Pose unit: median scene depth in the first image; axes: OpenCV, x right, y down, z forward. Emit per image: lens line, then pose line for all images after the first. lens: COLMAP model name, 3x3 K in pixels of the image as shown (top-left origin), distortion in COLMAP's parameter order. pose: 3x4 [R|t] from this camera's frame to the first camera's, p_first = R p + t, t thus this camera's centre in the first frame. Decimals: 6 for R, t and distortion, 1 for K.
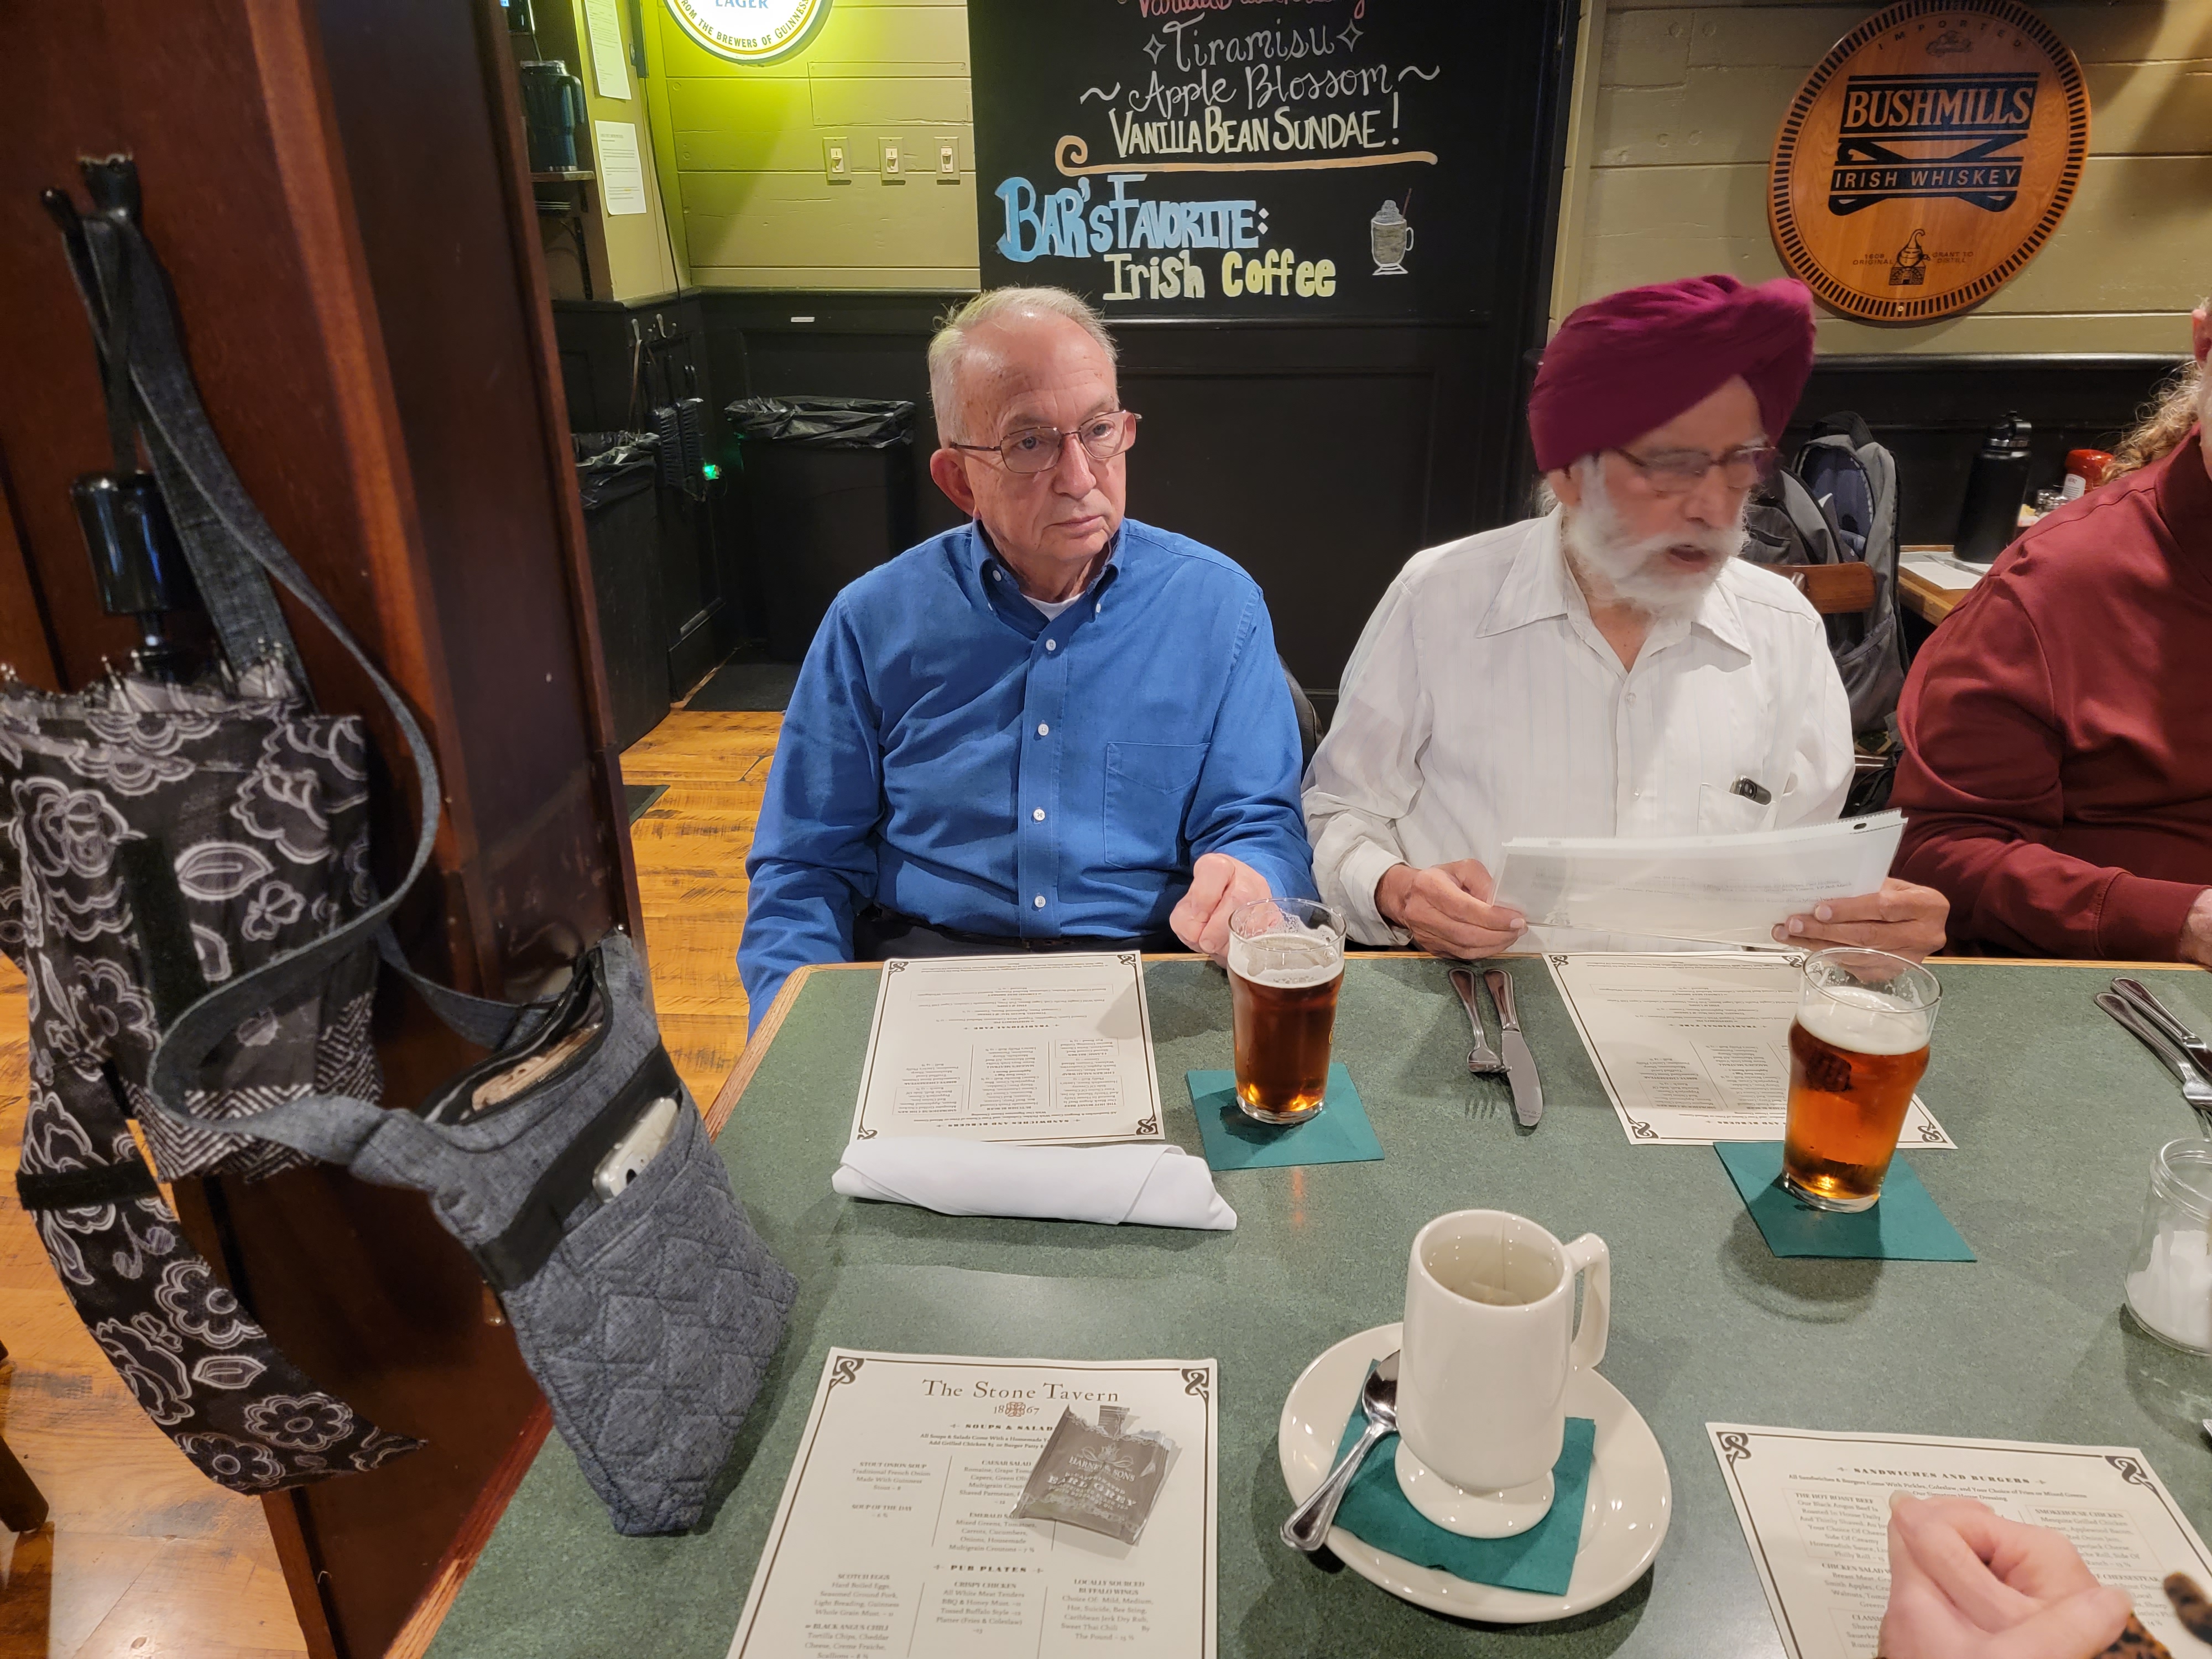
lens RADIAL K [[1584.8, 0, 1113.4], [0, 1584.8, 814.9], [0, 0, 1]] dist [0.074123, -0.058043]
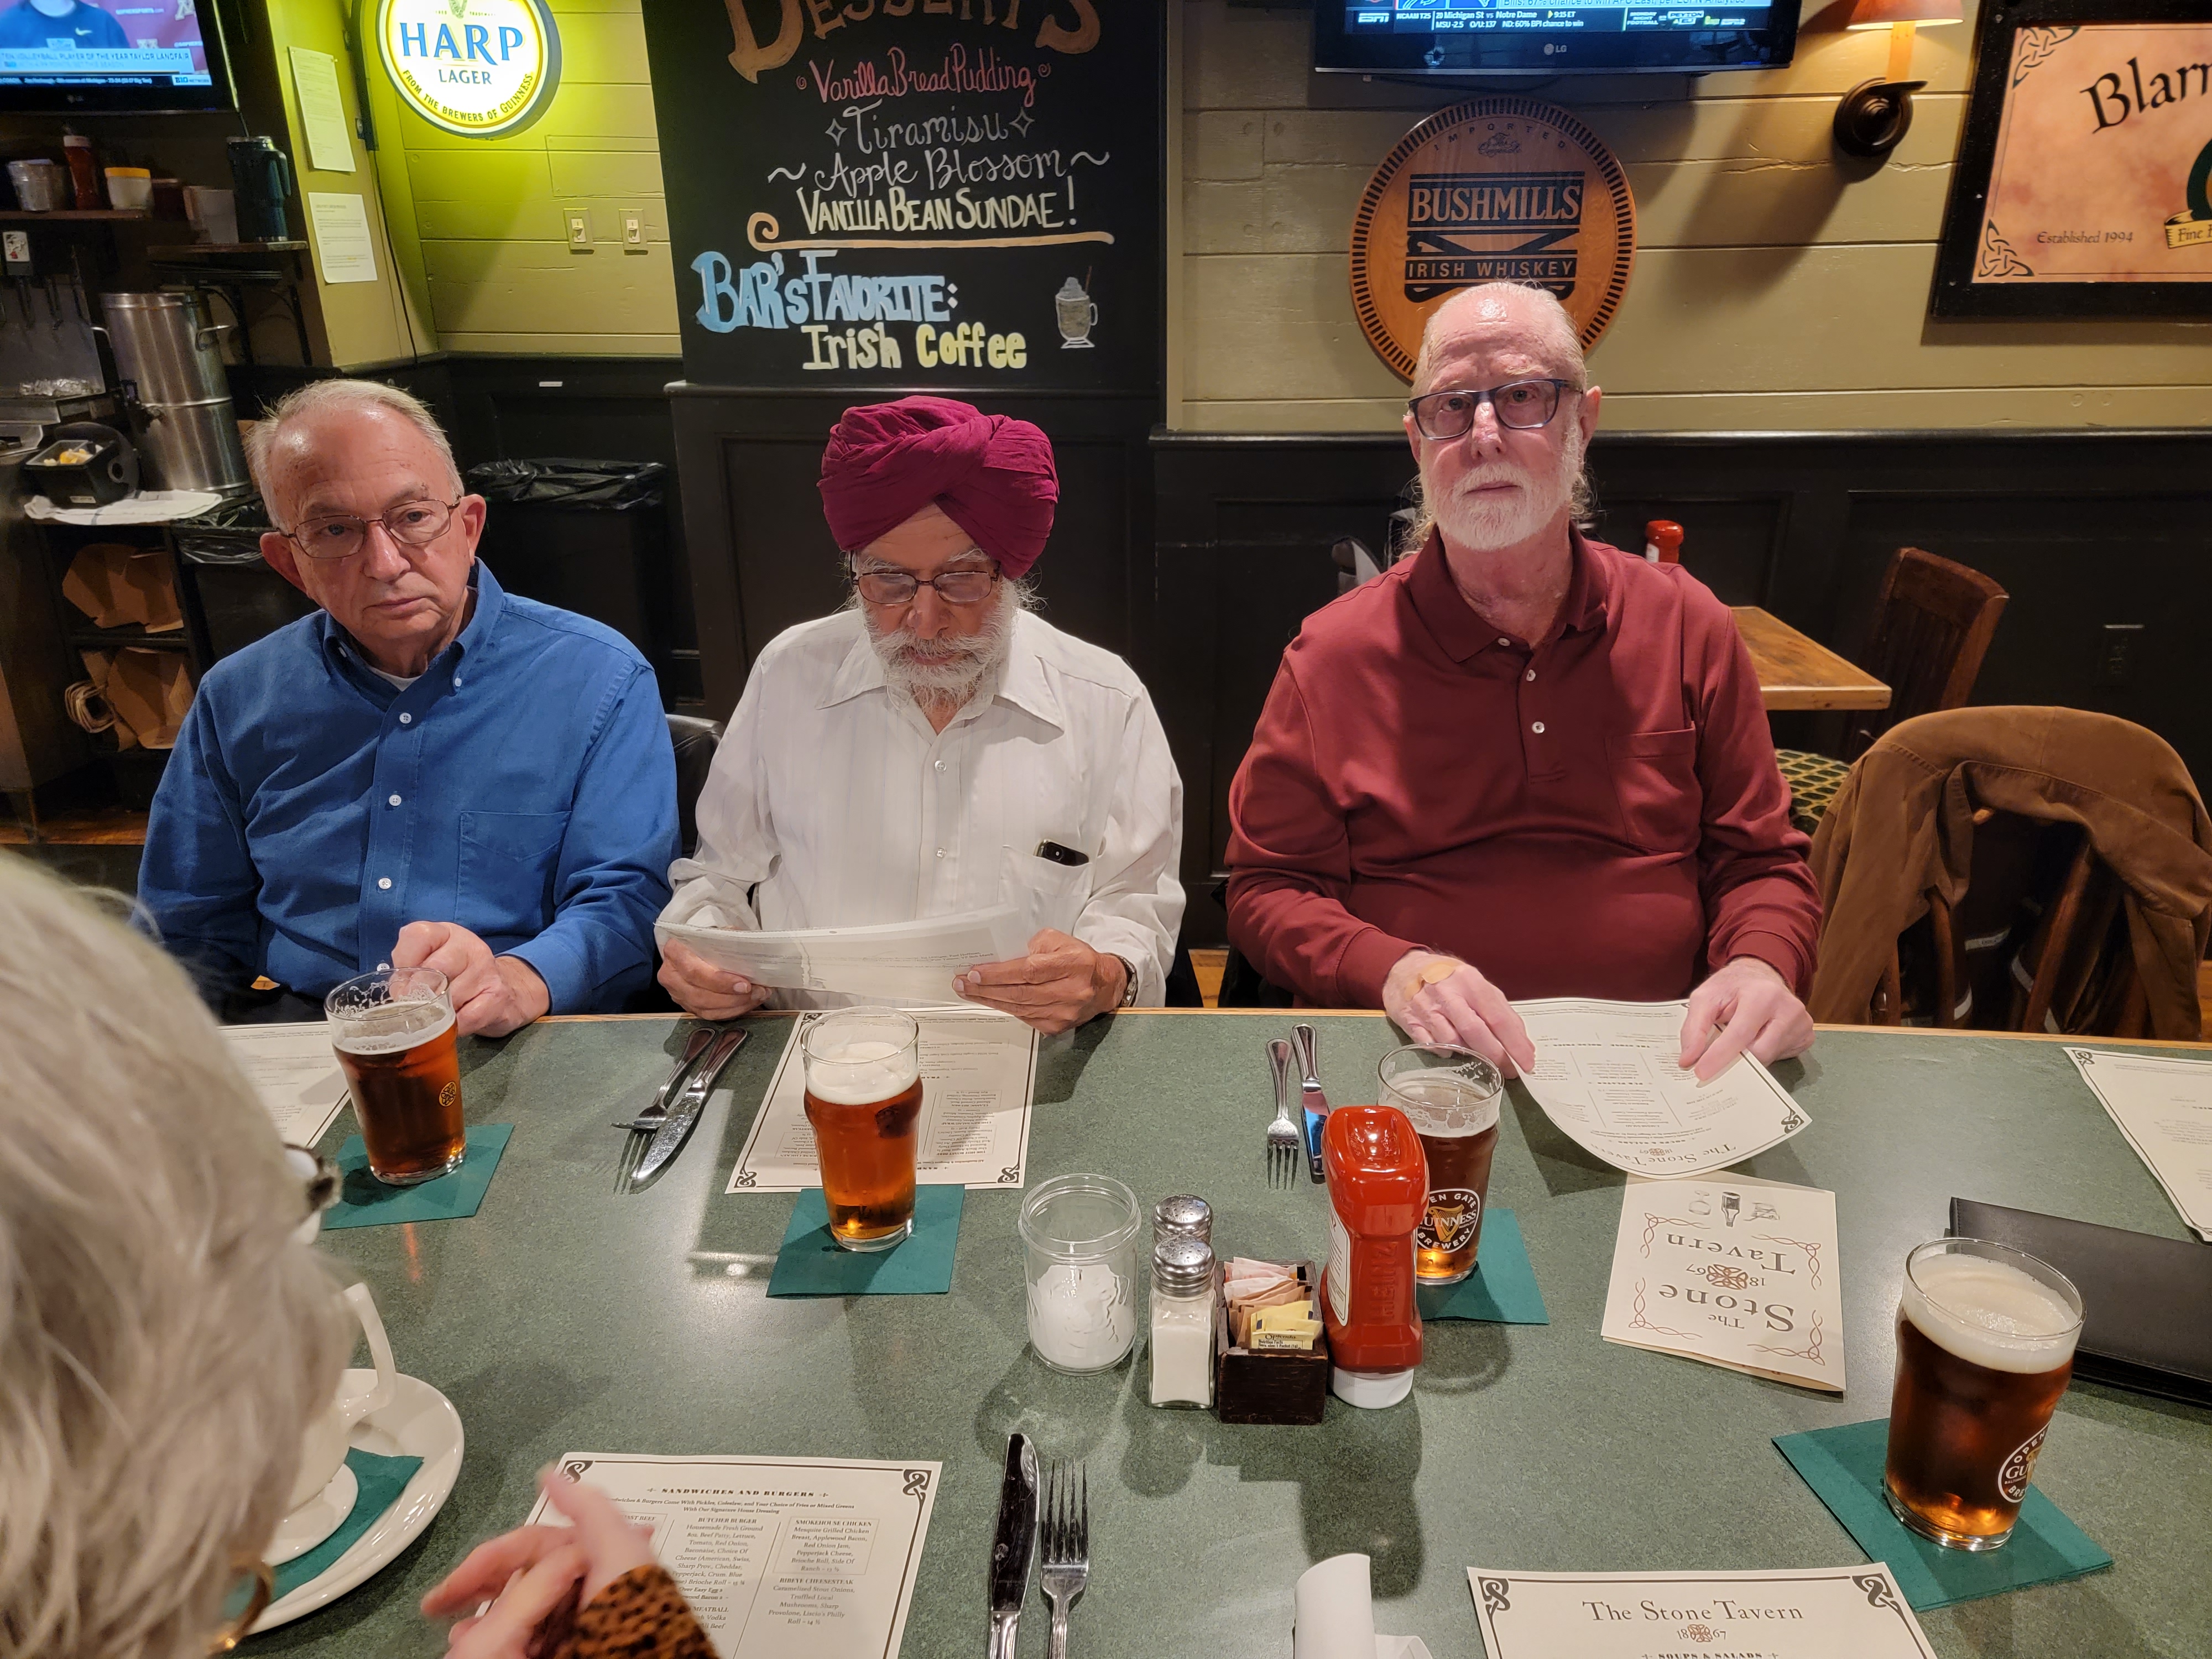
lens RADIAL K [[1584.8, 0, 1139.3], [0, 1584.8, 807.7], [0, 0, 1]] dist [0.074123, -0.058043]
pose [[0.999352, -0.008516, 0.034969, 0.231534], [0.009661, 0.999419, -0.032687, -0.005914], [-0.034670, 0.033003, 0.998854, -0.036129]]
